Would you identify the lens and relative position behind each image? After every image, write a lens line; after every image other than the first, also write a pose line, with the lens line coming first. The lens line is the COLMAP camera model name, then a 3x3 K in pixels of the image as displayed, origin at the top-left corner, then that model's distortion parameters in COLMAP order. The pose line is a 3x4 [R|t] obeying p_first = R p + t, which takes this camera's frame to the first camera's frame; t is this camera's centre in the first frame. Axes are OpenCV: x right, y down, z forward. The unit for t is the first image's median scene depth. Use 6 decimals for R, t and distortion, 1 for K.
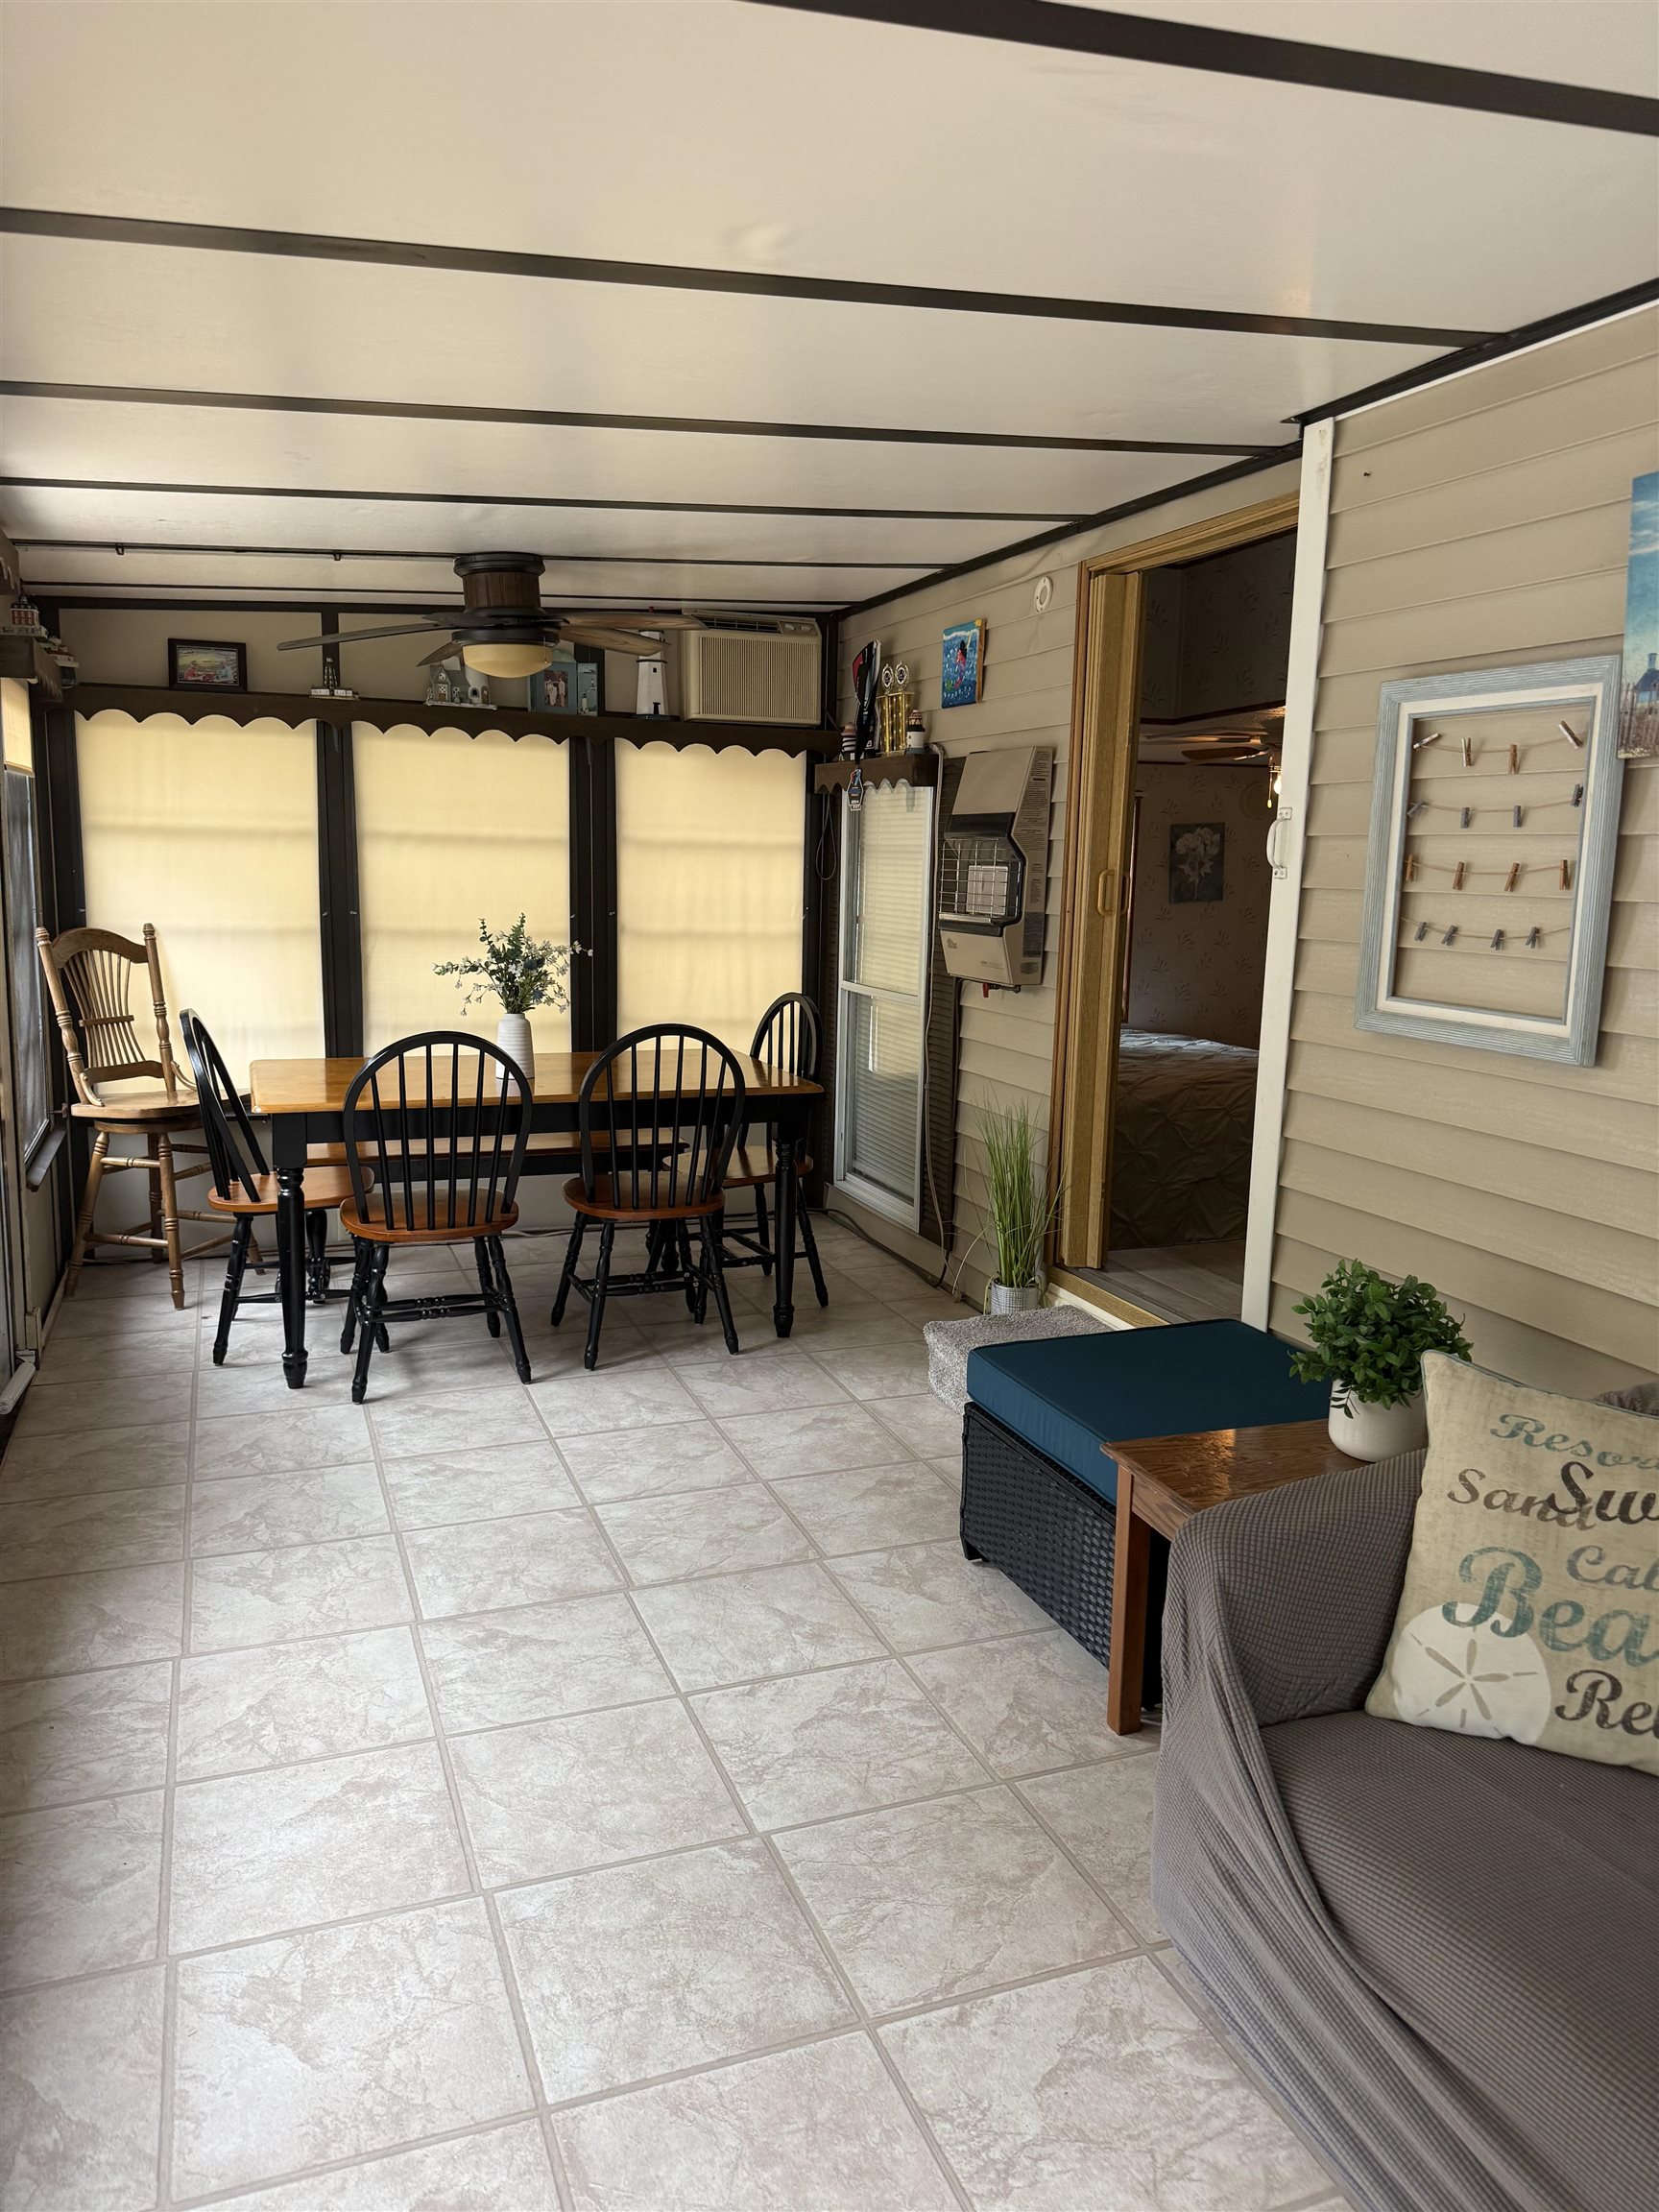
lens RADIAL K [[1576.5, 0, 863.0], [0, 1576.5, 1098.3], [0, 0, 1]] dist [0.076005, -0.141297]
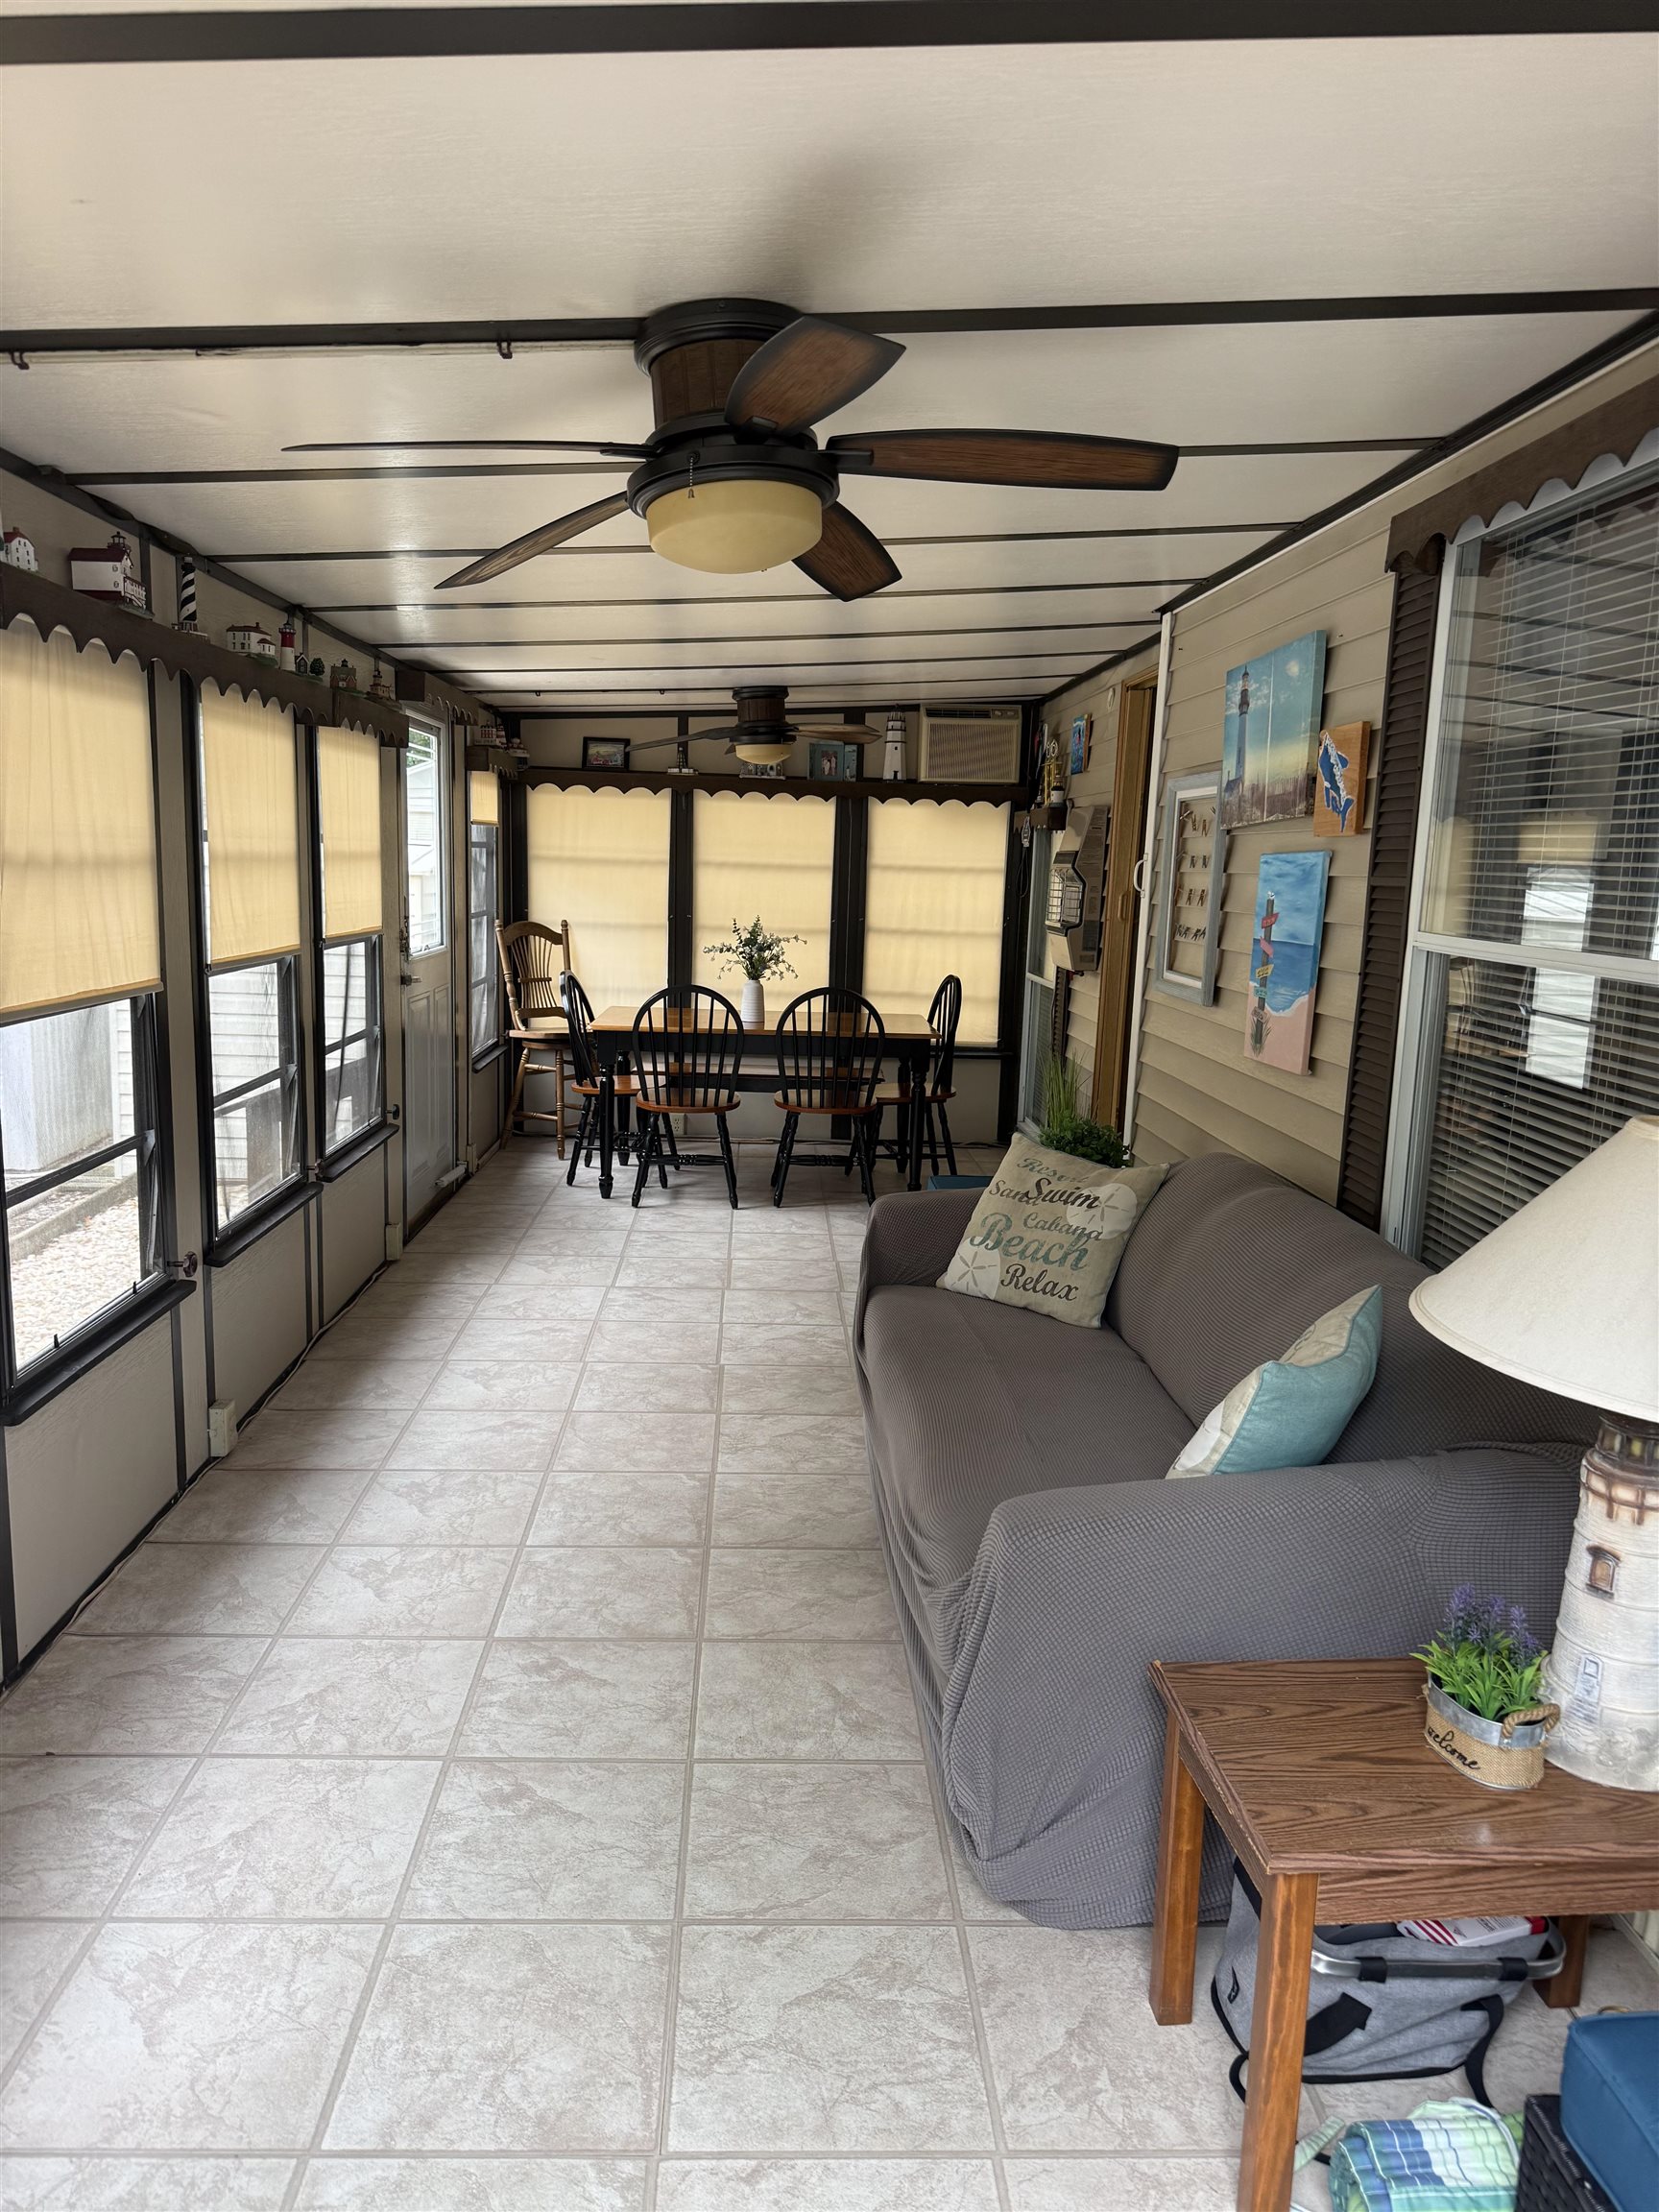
lens RADIAL K [[1551.3, 0, 821.9], [0, 1551.3, 1115.7], [0, 0, 1]] dist [0.097102, -0.139063]
pose [[0.944062, 0.059468, -0.324362, 0.320341], [-0.059347, 0.998185, 0.010276, 0.055905], [0.324385, 0.009548, 0.945877, -0.391881]]
